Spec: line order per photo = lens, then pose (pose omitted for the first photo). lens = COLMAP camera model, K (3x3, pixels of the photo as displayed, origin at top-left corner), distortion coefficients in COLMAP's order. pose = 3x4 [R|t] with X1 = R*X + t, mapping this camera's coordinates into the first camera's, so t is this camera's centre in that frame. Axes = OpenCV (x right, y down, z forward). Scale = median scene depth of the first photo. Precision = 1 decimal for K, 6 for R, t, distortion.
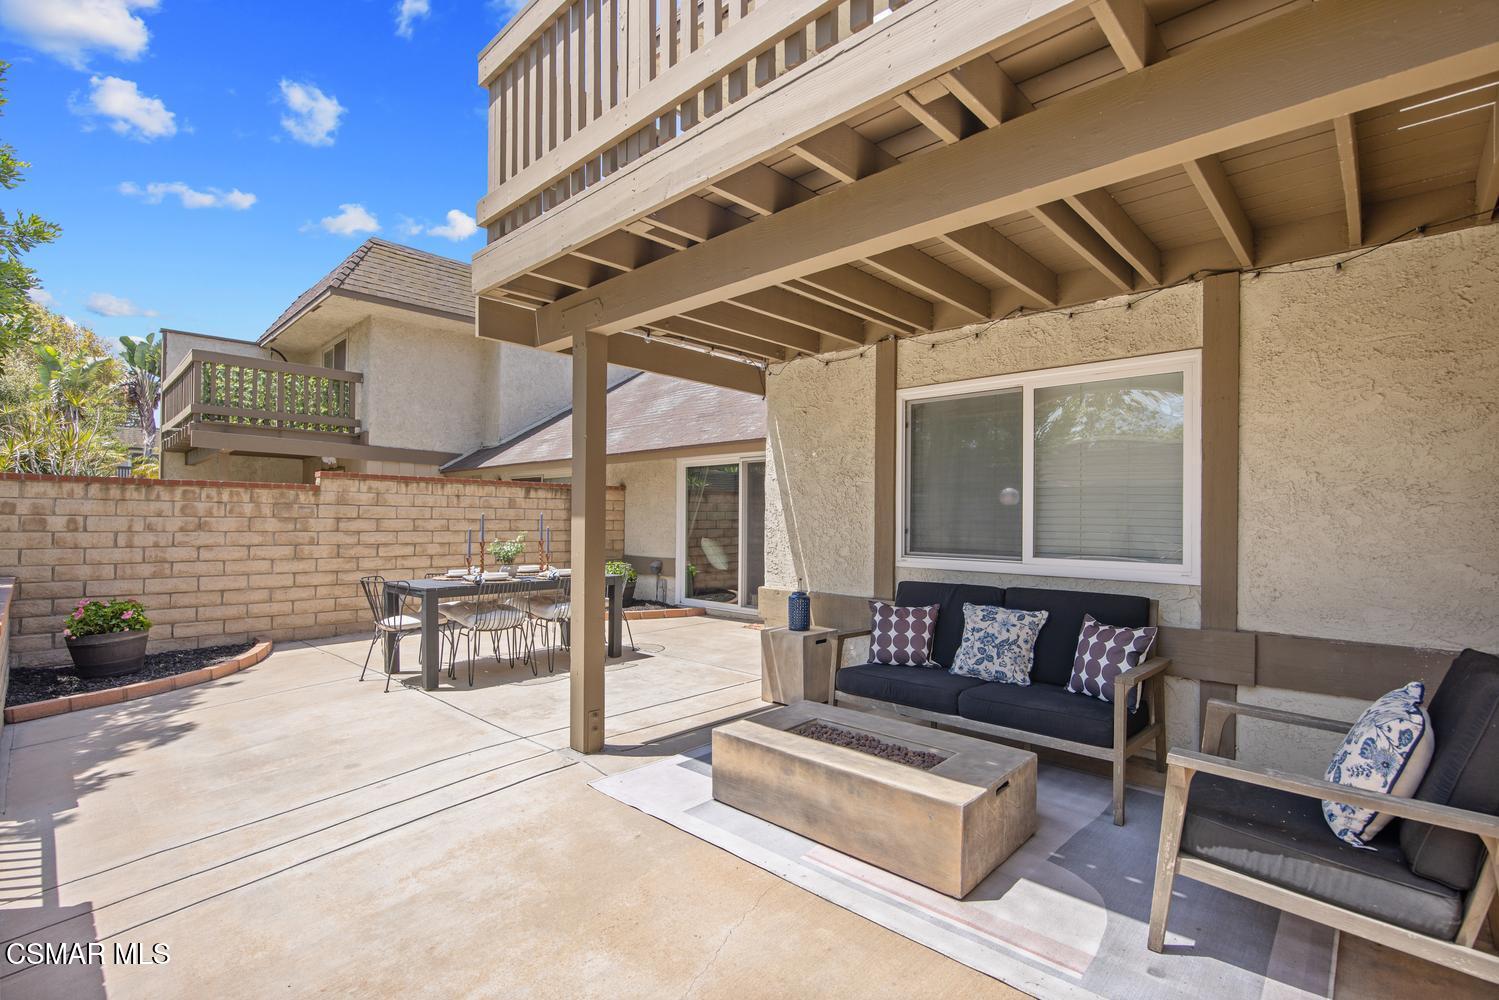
lens RADIAL K [[683.1, 0, 758.5], [0, 683.1, 519.1], [0, 0, 1]] dist [-0.020208, 0.001178]
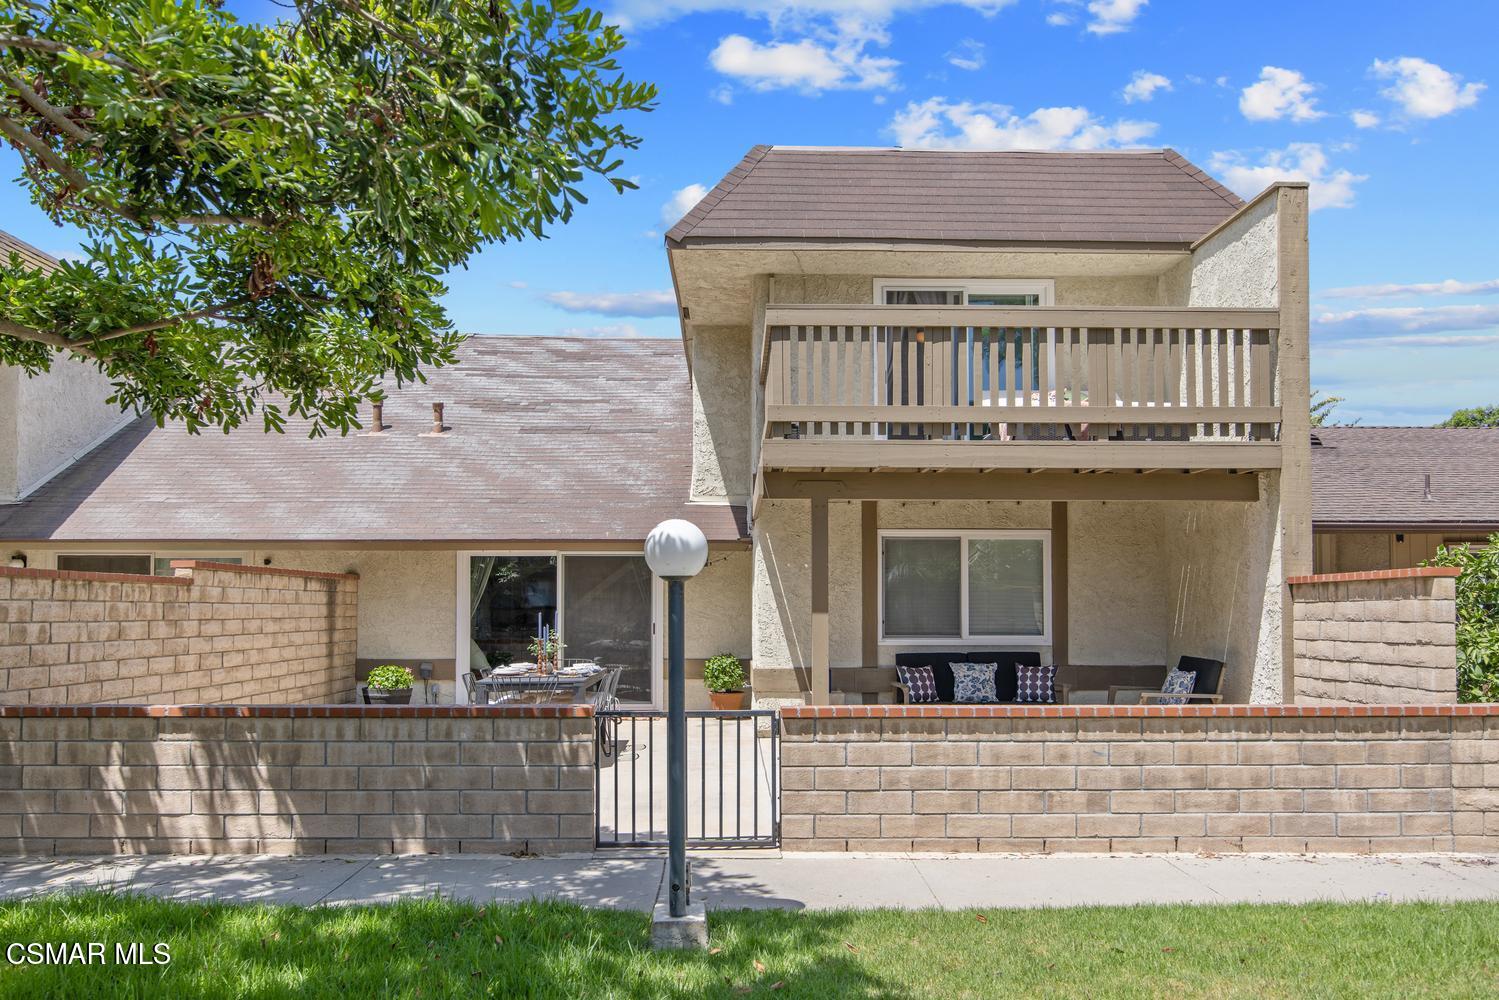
lens RADIAL K [[1059.2, 0, 720.3], [0, 1059.2, 567.4], [0, 0, 1]] dist [-0.002477, 0.000331]
pose [[0.717361, 0.018744, 0.696449, -1.208026], [0.006539, 0.999413, -0.033634, -0.019352], [-0.696671, 0.028682, 0.716817, -0.317872]]
